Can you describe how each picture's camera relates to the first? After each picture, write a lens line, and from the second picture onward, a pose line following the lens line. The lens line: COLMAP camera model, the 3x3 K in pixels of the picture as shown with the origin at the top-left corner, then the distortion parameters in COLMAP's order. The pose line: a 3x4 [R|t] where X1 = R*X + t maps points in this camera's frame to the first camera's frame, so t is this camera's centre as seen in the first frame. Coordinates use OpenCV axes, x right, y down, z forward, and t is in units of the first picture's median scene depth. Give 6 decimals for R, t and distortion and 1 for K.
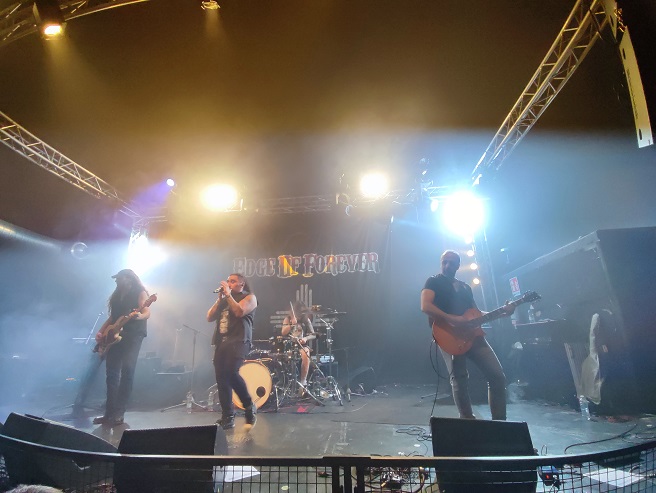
lens RADIAL K [[298.1, 0, 329.9], [0, 298.1, 256.4], [0, 0, 1]] dist [0.001674, -0.022909]
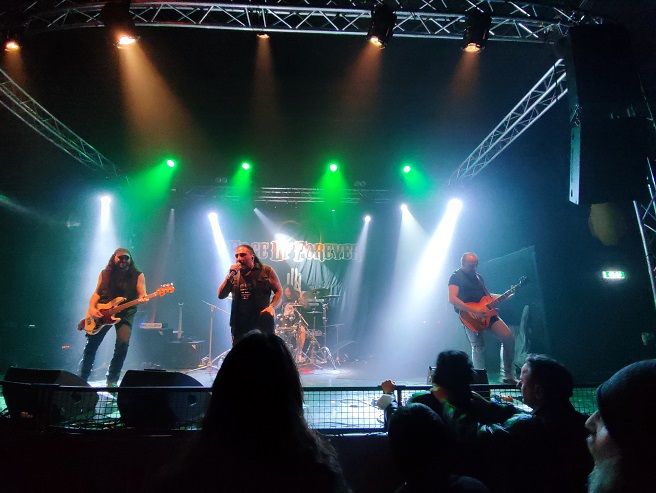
lens RADIAL K [[299.3, 0, 329.6], [0, 299.3, 255.3], [0, 0, 1]] dist [0.000784, -0.022998]
pose [[0.987560, 0.059054, 0.145730, -0.121316], [-0.068674, 0.995718, 0.061891, -0.033027], [-0.141451, -0.071129, 0.987387, -0.125666]]
